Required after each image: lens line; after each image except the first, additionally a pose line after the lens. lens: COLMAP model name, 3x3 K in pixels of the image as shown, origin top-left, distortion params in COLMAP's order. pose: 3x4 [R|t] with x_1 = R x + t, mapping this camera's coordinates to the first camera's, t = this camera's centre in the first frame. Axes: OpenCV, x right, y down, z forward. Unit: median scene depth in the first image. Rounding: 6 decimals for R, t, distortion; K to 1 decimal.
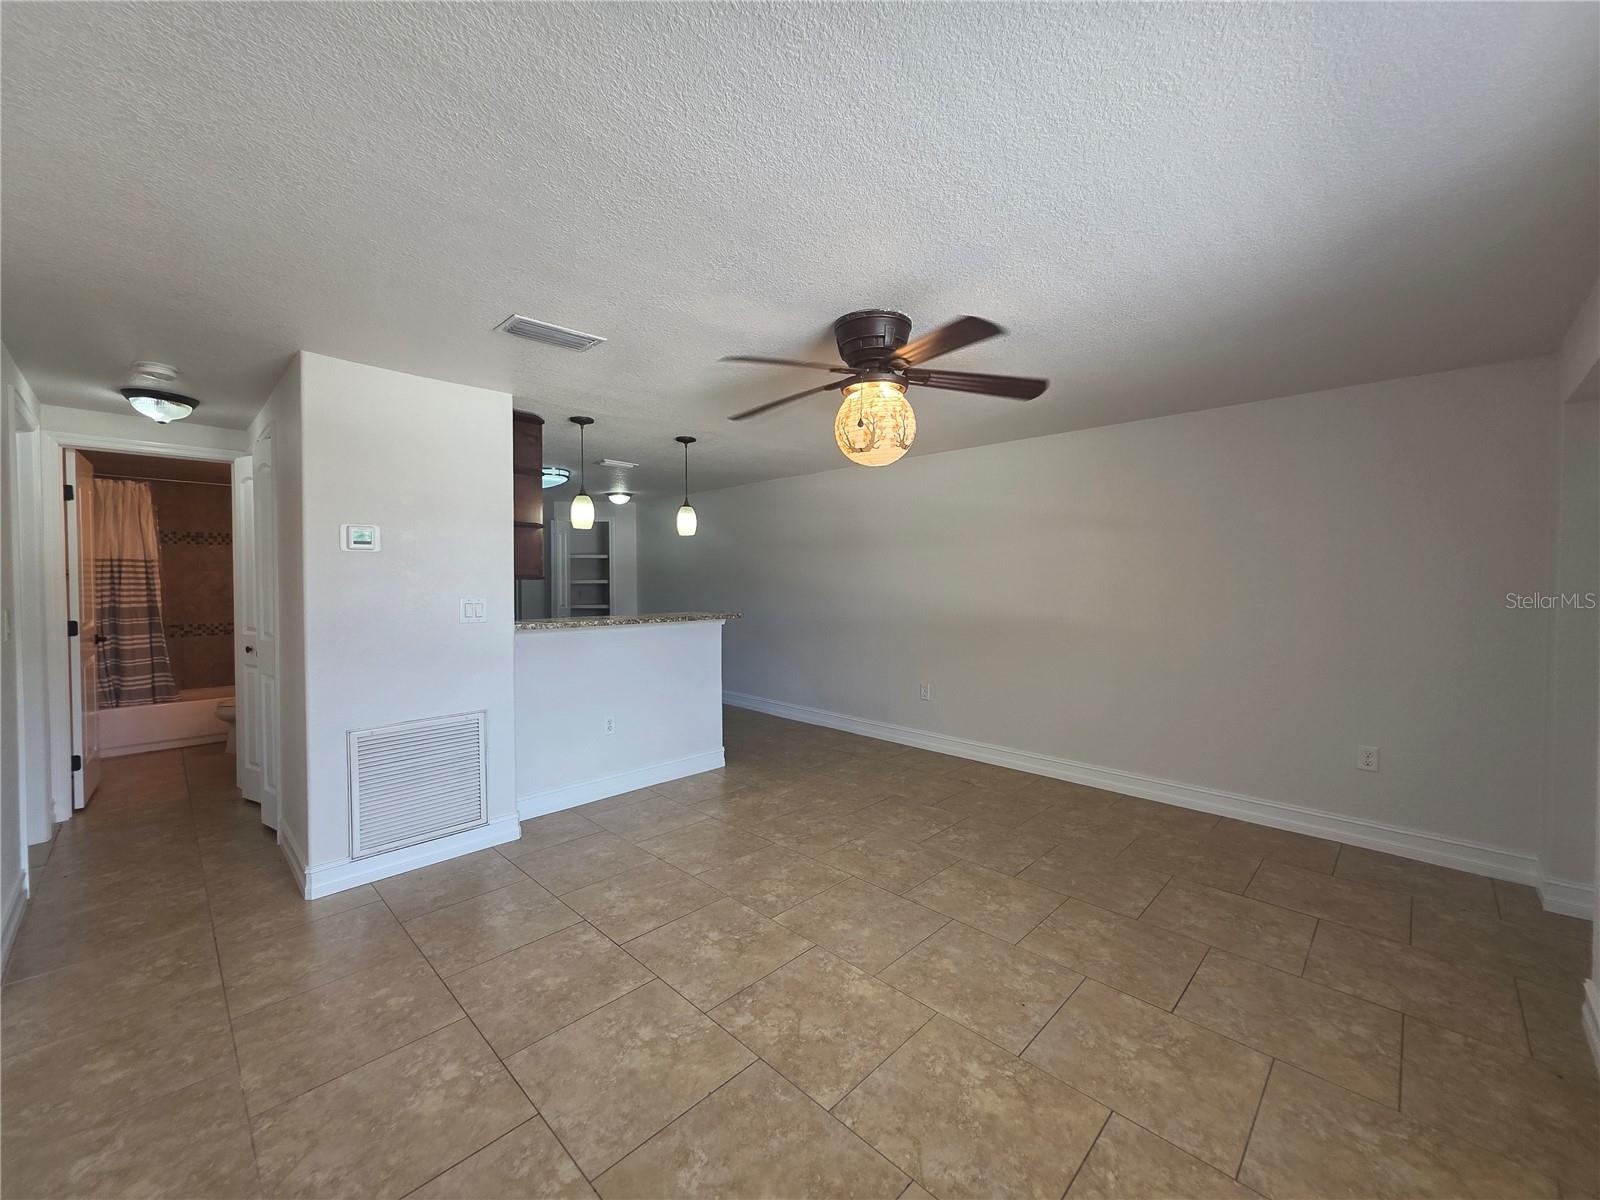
lens RADIAL K [[636.0, 0, 796.7], [0, 636.0, 593.6], [0, 0, 1]] dist [0.002555, -0.000105]
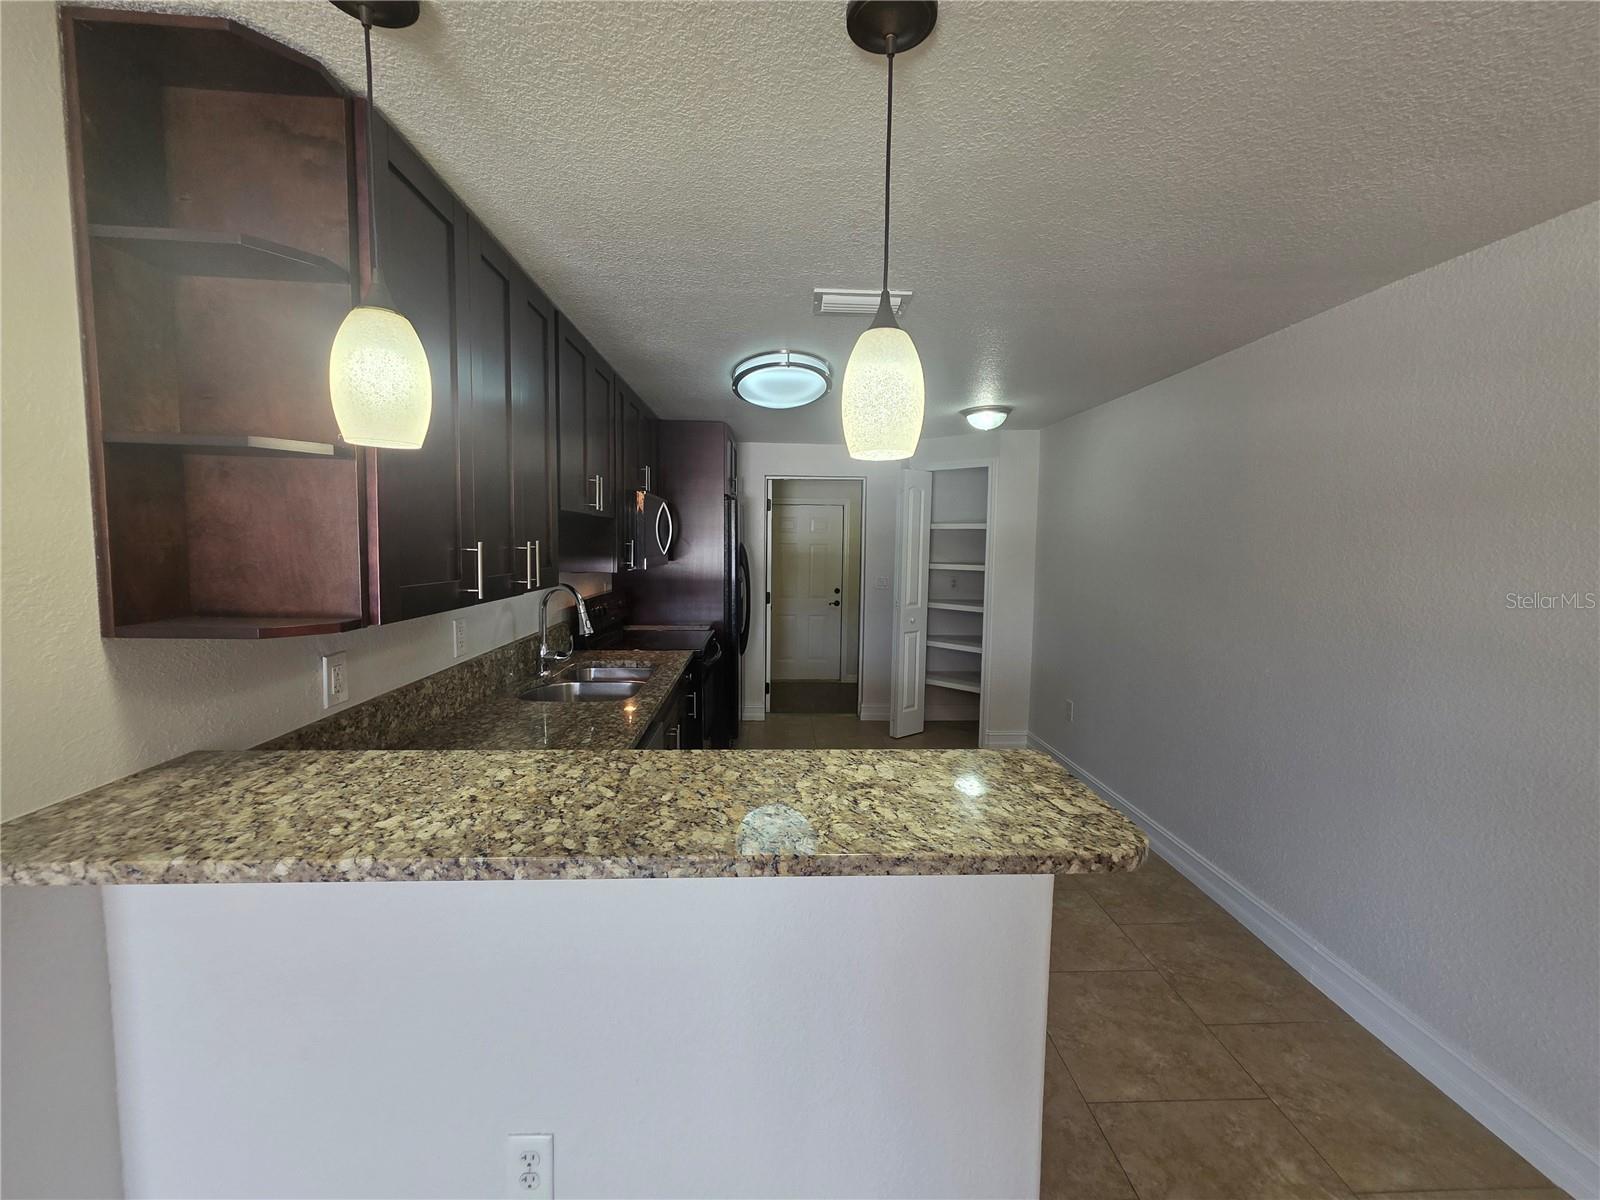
lens RADIAL K [[641.2, 0, 807.6], [0, 641.2, 591.1], [0, 0, 1]] dist [0.001255, 0.000036]
pose [[0.742699, 0.064986, -0.666465, -0.056256], [-0.029200, 0.997476, 0.064722, -0.093210], [0.668989, -0.028609, 0.742722, 1.319893]]
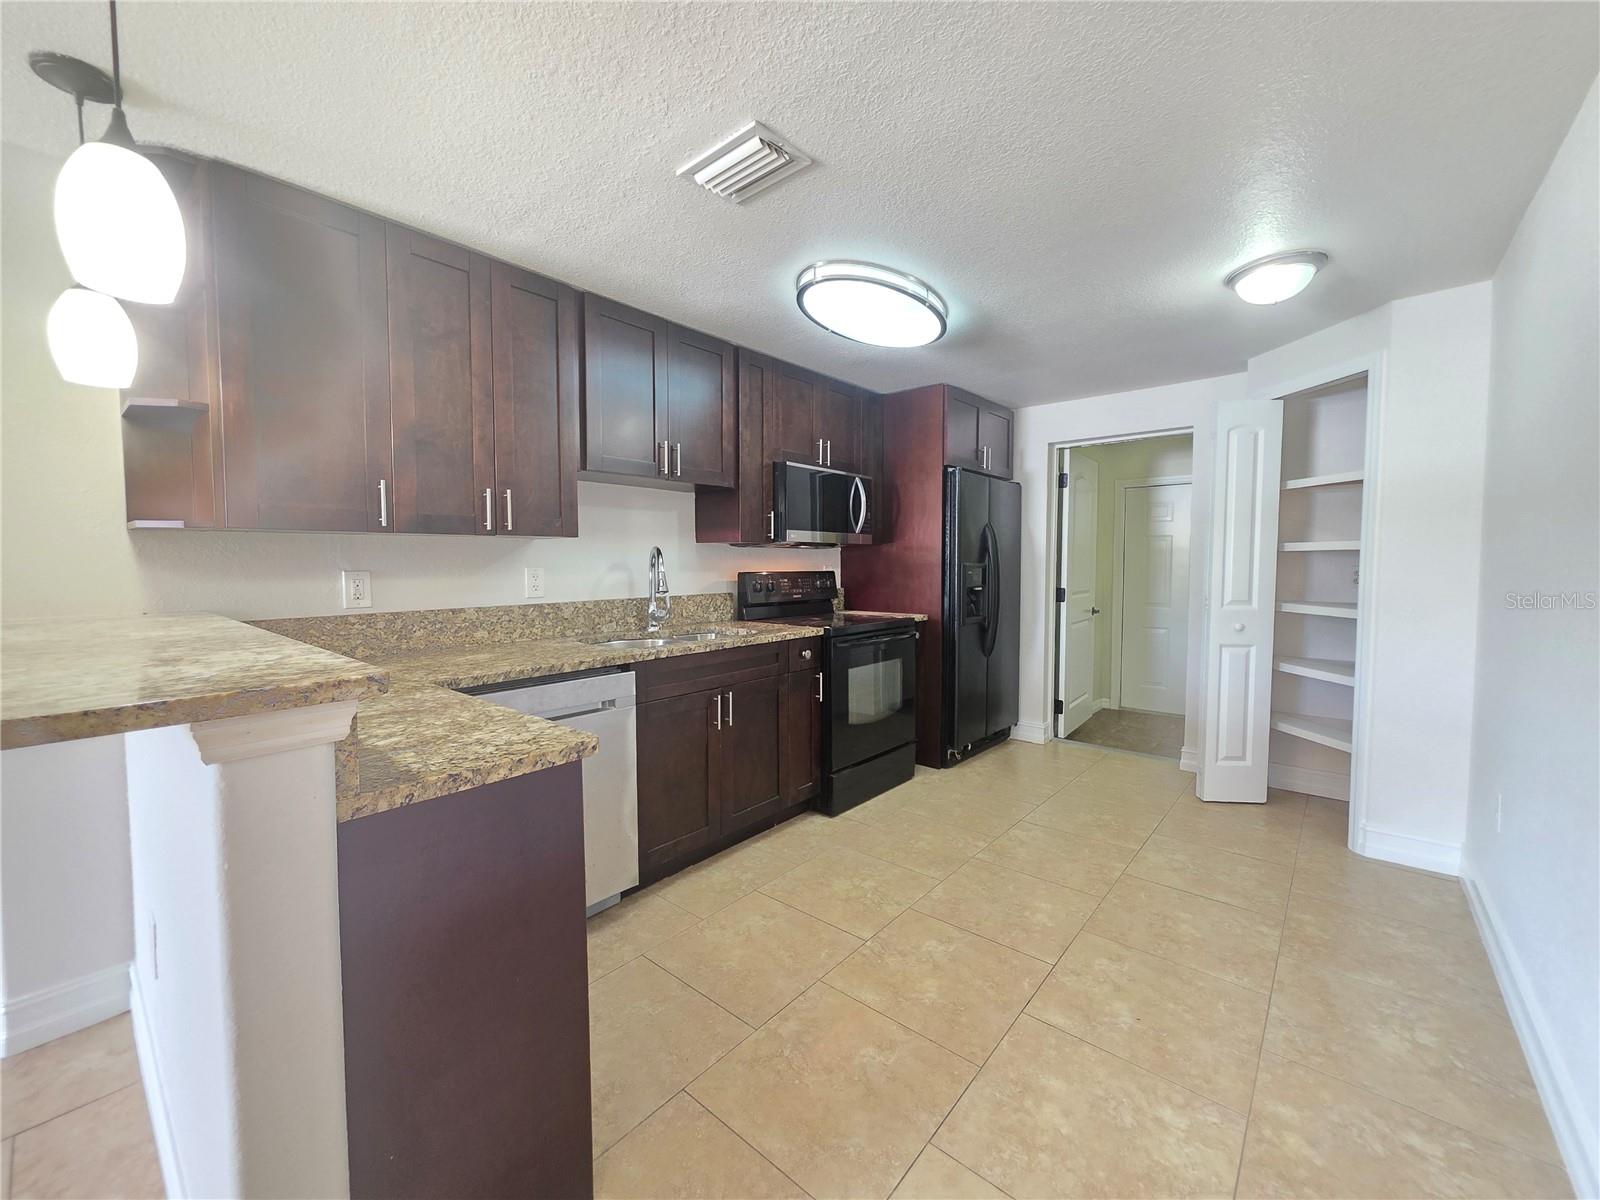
lens RADIAL K [[639.4, 0, 797.8], [0, 639.4, 593.6], [0, 0, 1]] dist [0.001472, -0.000138]
pose [[0.071963, 0.055748, -0.995848, 0.093632], [-0.019991, 0.998317, 0.054441, -0.011989], [0.997207, 0.015991, 0.072956, 1.973674]]
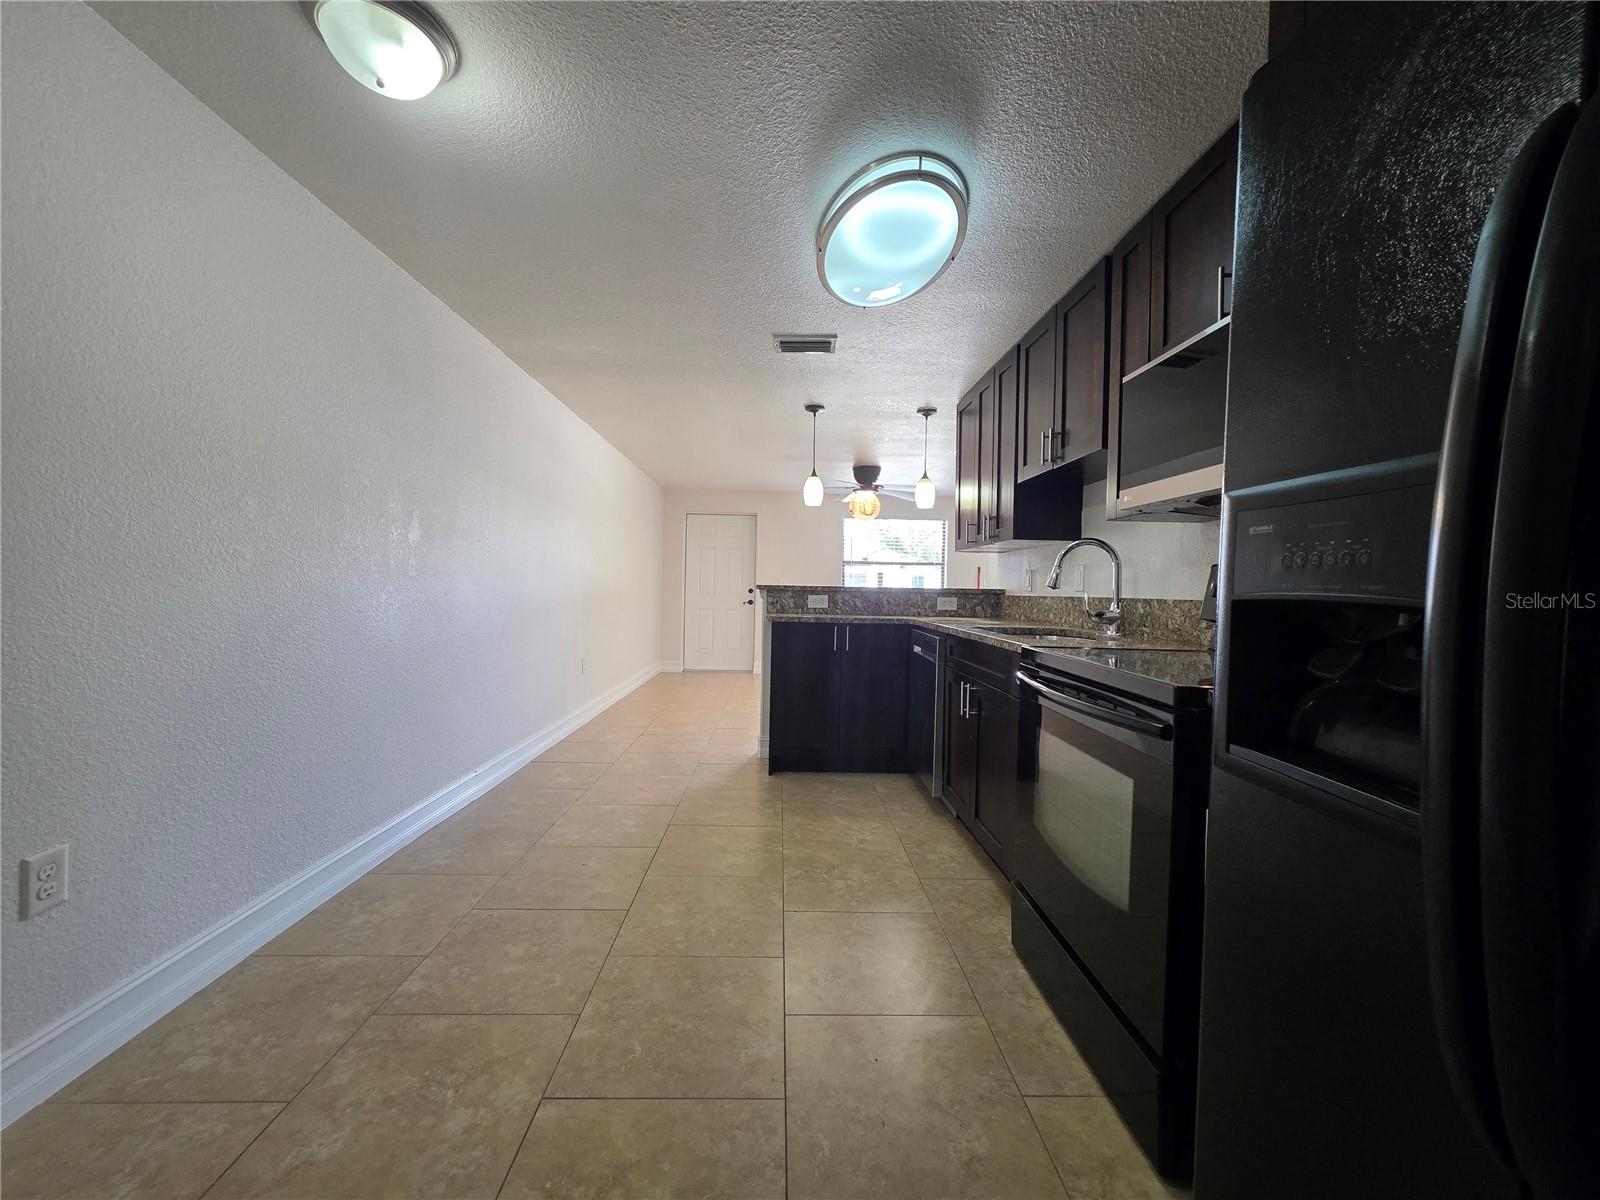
lens RADIAL K [[639.4, 0, 797.8], [0, 639.4, 593.6], [0, 0, 1]] dist [0.001472, -0.000138]
pose [[-0.724911, -0.017835, 0.688612, -1.373040], [-0.002858, 0.999734, 0.022884, 0.035968], [-0.688837, 0.014621, -0.724769, 2.832891]]
